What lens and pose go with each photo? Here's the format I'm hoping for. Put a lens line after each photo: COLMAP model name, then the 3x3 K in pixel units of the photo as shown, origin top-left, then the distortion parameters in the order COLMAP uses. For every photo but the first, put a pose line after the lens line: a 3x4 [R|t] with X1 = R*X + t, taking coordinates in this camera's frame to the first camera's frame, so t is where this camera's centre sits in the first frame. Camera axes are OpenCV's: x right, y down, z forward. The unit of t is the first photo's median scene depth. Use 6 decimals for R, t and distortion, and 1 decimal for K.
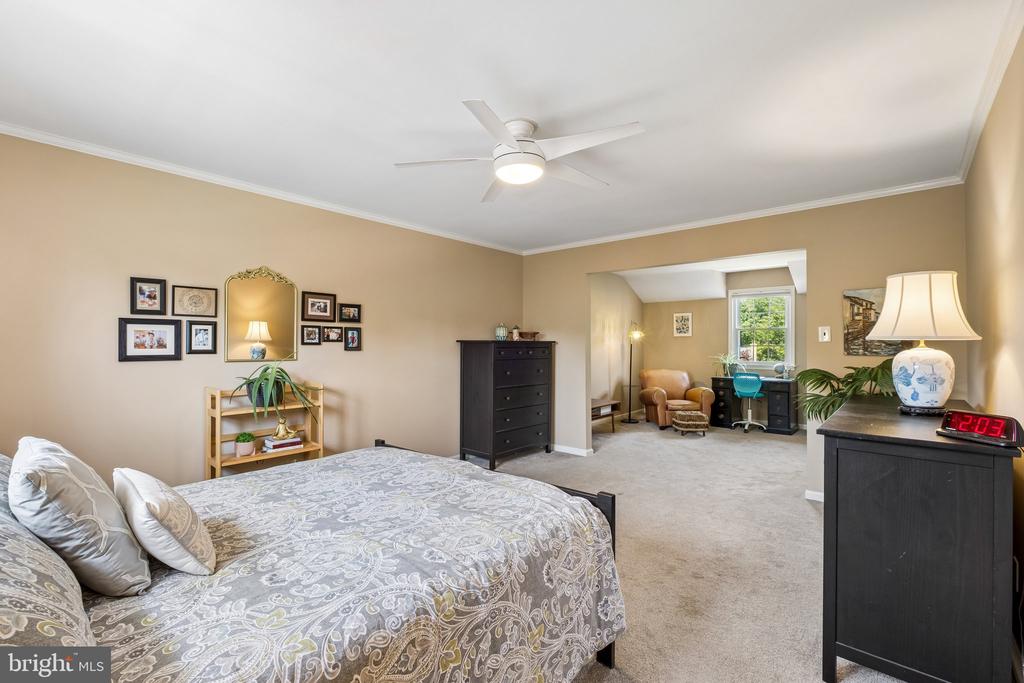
lens RADIAL K [[449.1, 0, 495.3], [0, 449.1, 346.5], [0, 0, 1]] dist [-0.003616, 0.000177]
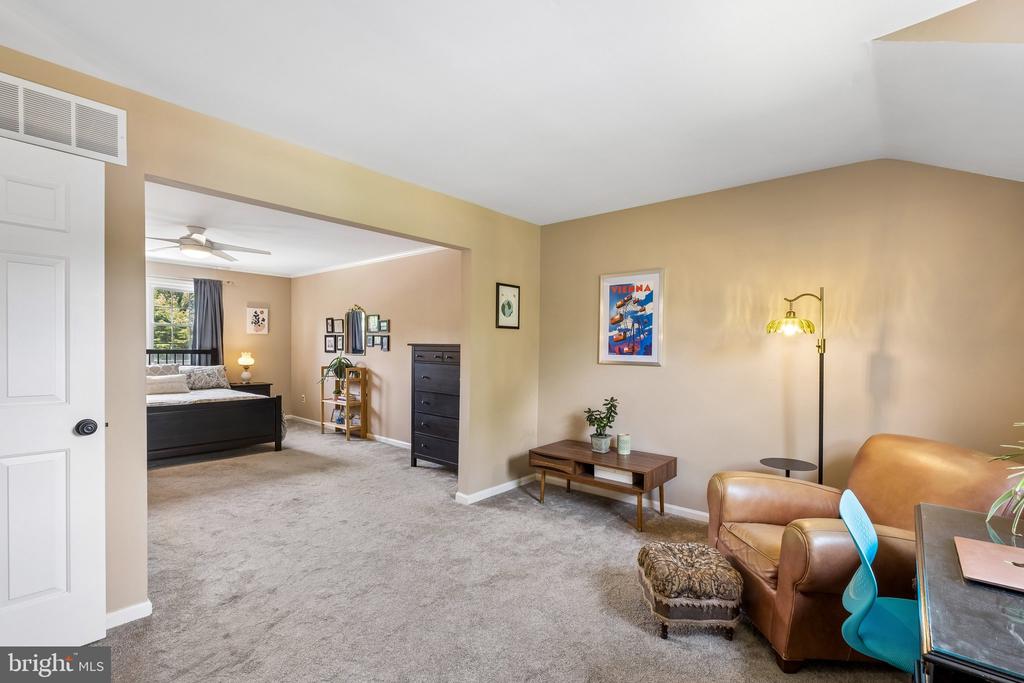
lens RADIAL K [[449.1, 0, 509.0], [0, 449.1, 347.2], [0, 0, 1]] dist [-0.003616, 0.000177]
pose [[0.045645, 0.005424, -0.998943, 1.219669], [-0.017231, 0.999841, 0.004642, -0.017049], [0.998809, 0.017000, 0.045731, 1.350397]]
